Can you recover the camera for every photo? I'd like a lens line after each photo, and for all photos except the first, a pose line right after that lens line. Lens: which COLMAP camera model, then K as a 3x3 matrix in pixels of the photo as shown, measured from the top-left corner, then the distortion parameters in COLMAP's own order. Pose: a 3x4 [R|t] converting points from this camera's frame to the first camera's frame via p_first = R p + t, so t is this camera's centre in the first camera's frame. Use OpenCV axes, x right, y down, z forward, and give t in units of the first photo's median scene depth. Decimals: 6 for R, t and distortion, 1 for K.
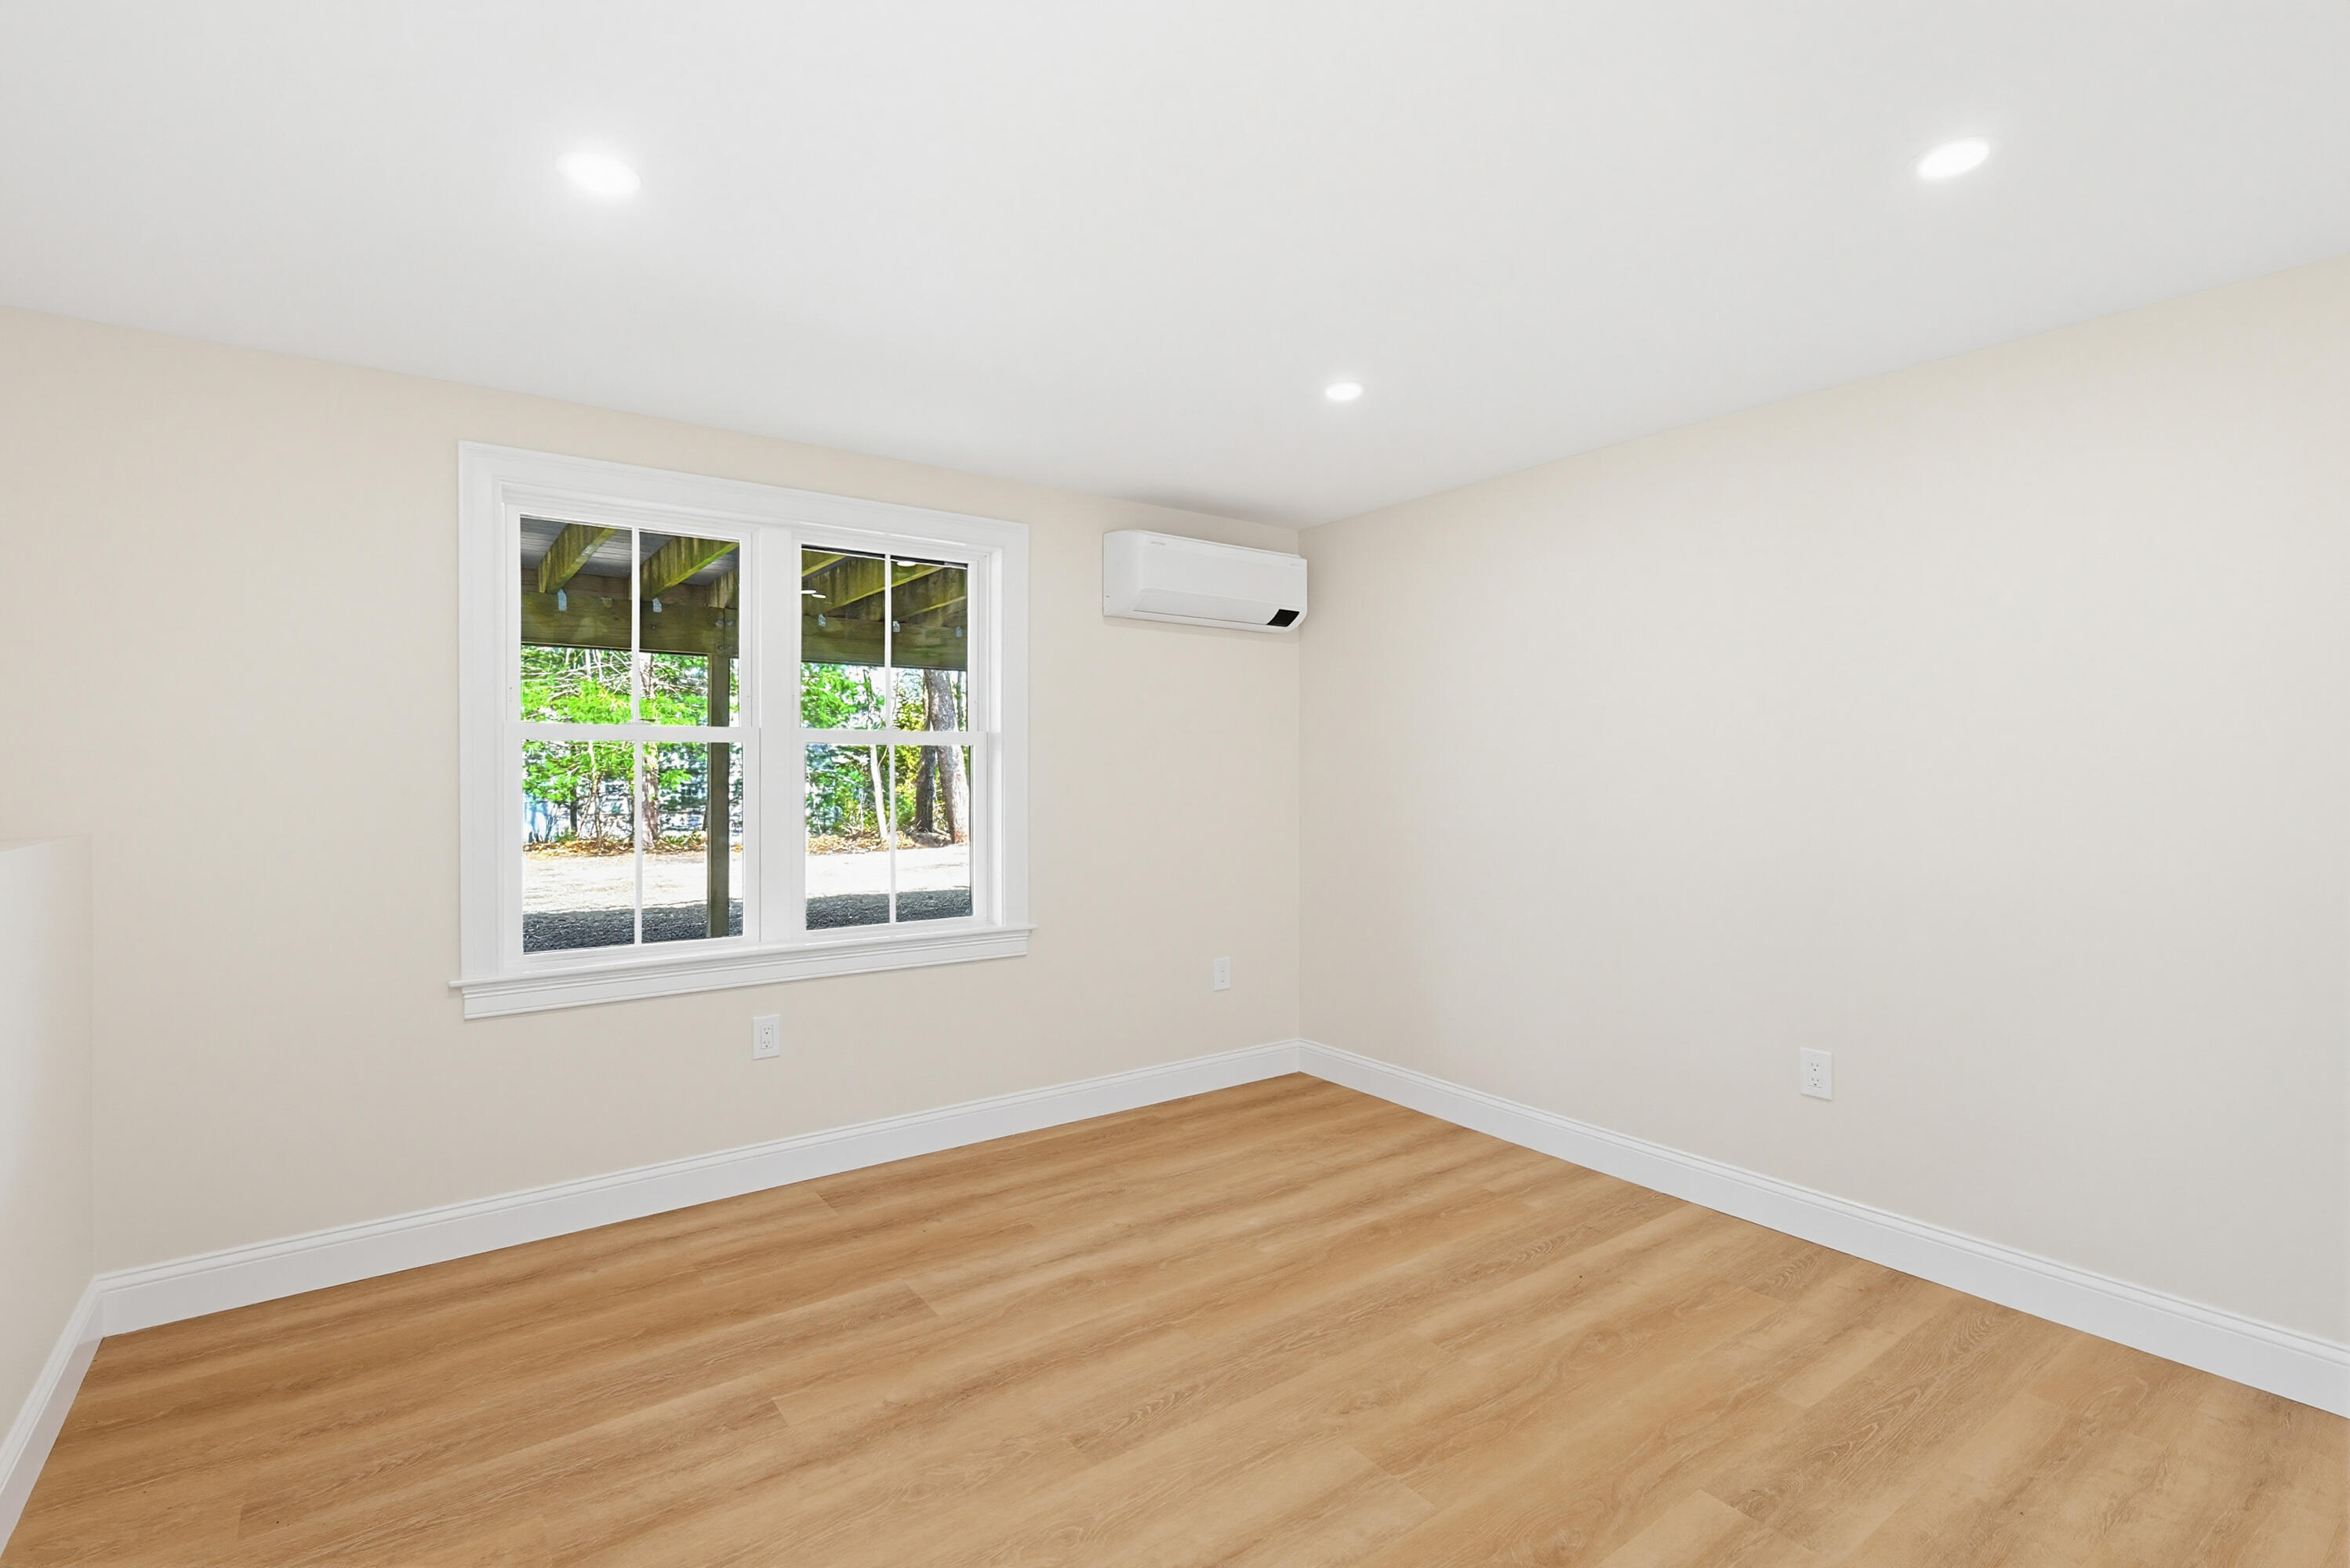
lens RADIAL K [[1100.4, 0, 1185.1], [0, 1100.4, 781.1], [0, 0, 1]] dist [0.001572, 0.000588]
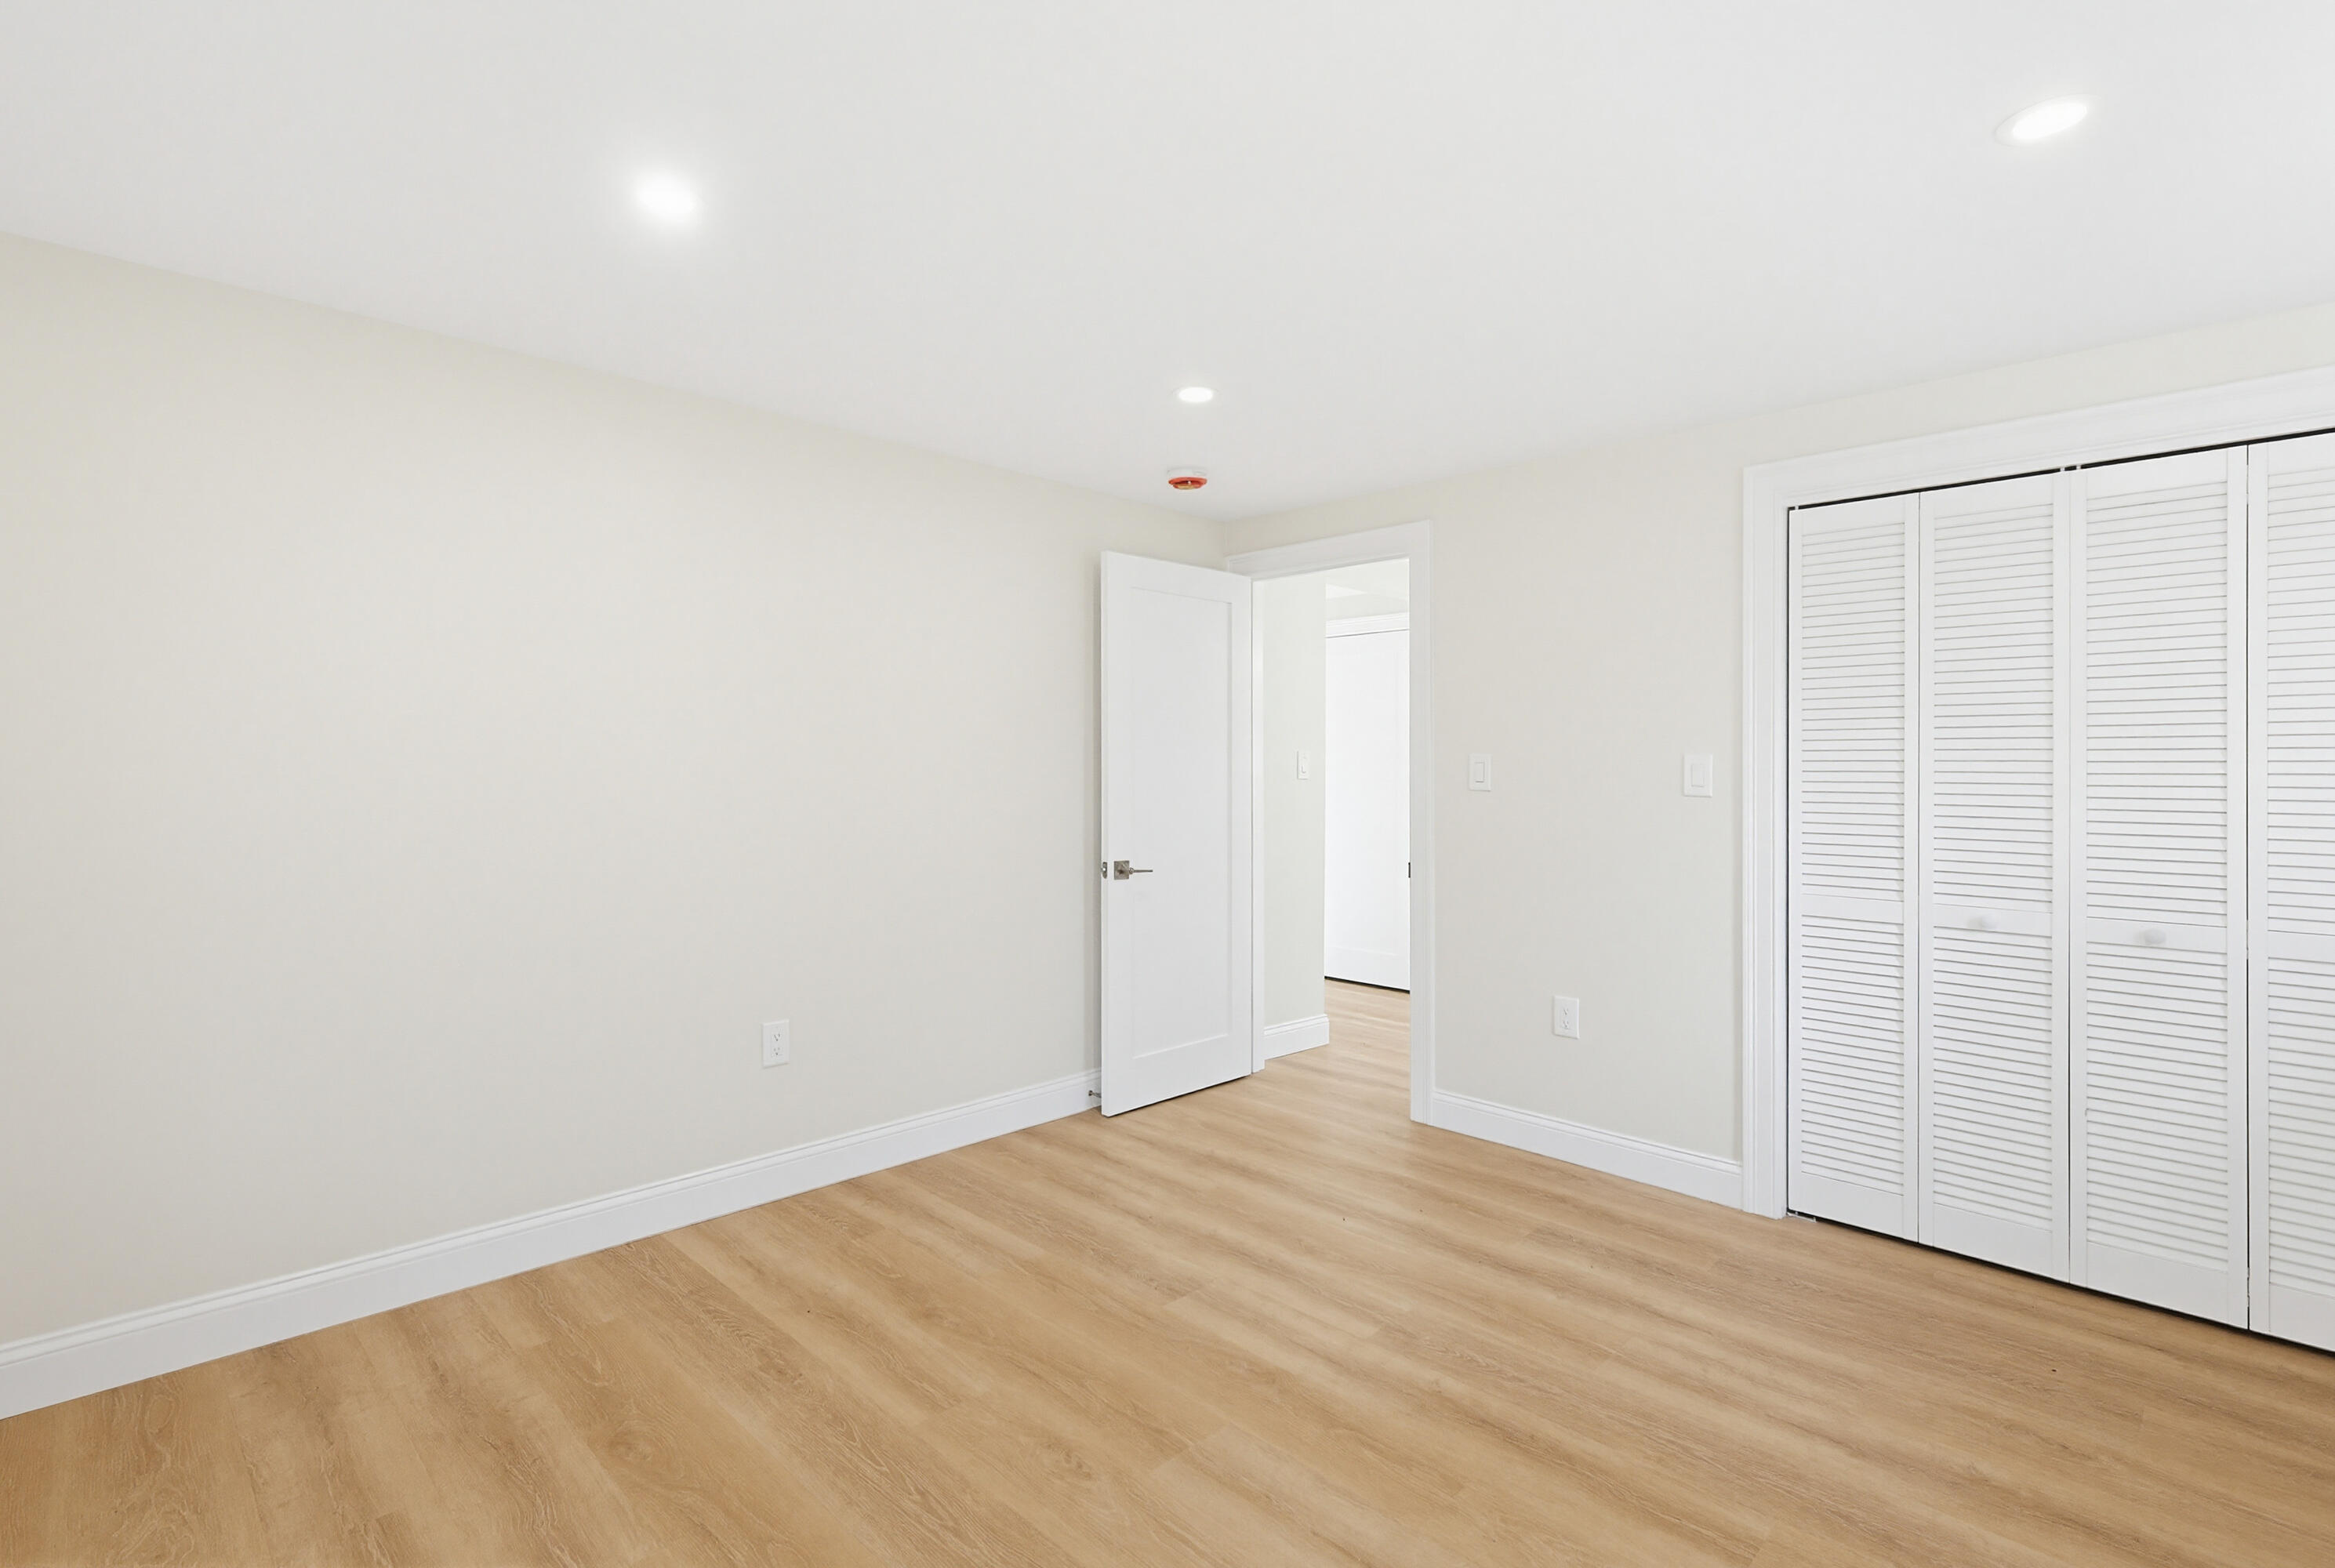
lens RADIAL K [[1112.4, 0, 1173.2], [0, 1112.4, 764.8], [0, 0, 1]] dist [0.022209, 0.000306]
pose [[-0.149311, -0.003081, 0.988785, -0.598547], [0.003104, 0.999989, 0.003585, -0.007177], [-0.988785, 0.003604, -0.149300, 0.829417]]
